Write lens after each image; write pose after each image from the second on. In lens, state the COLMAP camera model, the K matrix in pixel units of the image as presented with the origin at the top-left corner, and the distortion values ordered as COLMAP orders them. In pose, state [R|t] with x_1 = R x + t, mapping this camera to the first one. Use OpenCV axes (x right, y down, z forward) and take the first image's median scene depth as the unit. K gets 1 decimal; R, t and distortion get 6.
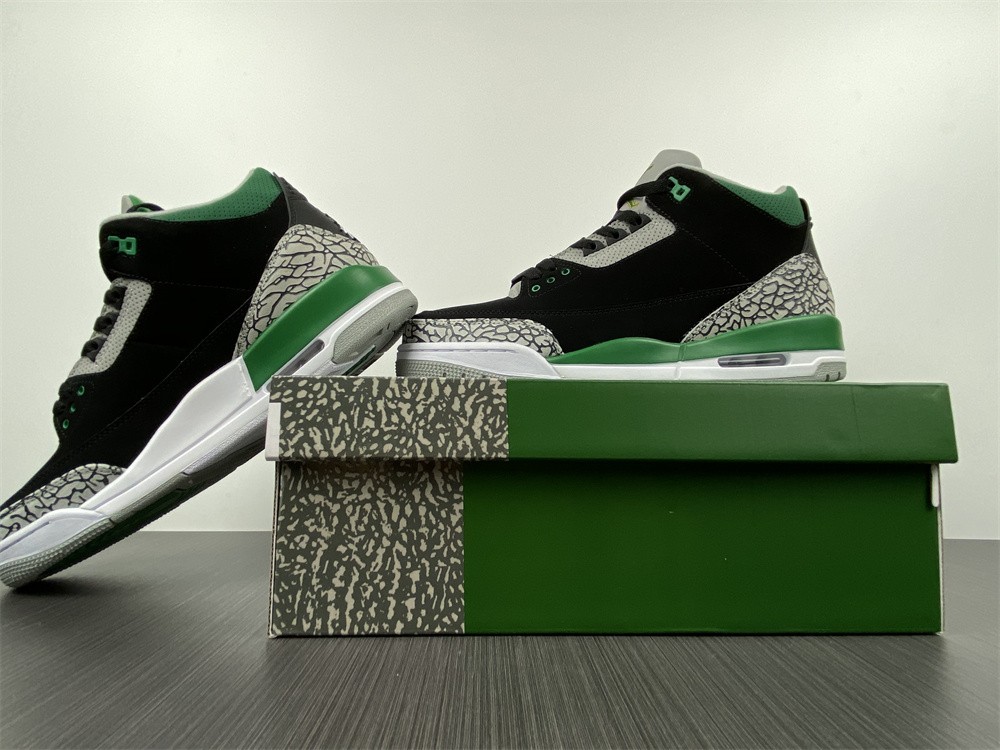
lens RADIAL K [[532.6, 0, 500.0], [0, 532.6, 375.0], [0, 0, 1]] dist [0.033473, -0.046477]
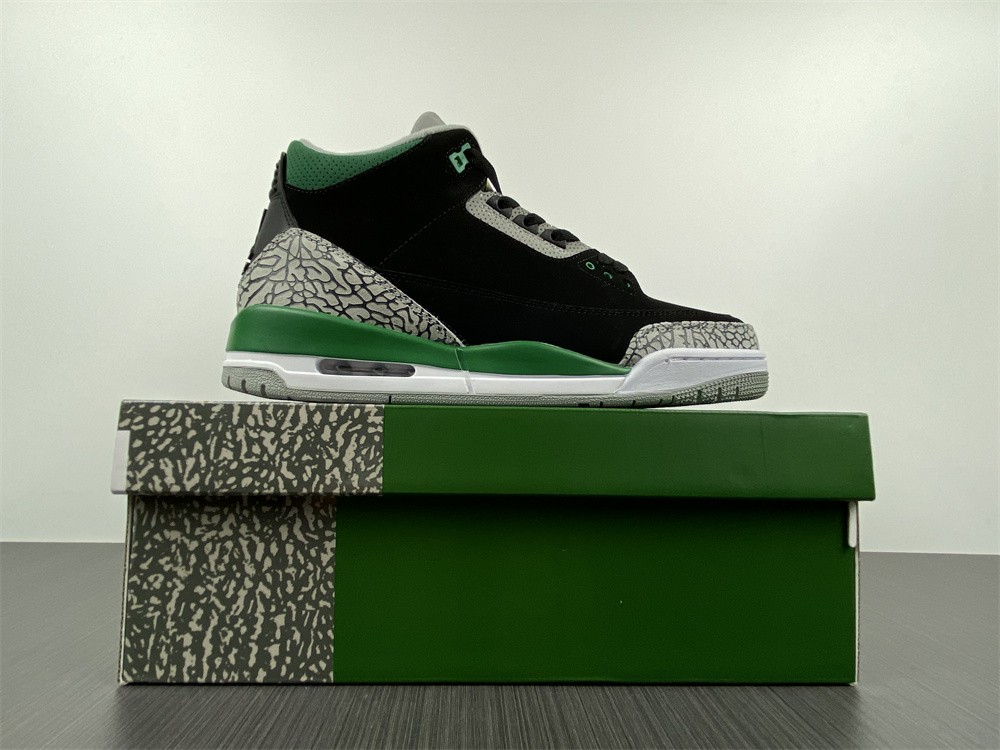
lens RADIAL K [[532.6, 0, 500.0], [0, 532.6, 375.0], [0, 0, 1]] dist [0.033473, -0.046477]
pose [[0.999911, 0.010768, 0.007907, 0.207040], [-0.010906, 0.999784, 0.017702, -0.064403], [-0.007715, -0.017786, 0.999812, 0.088472]]
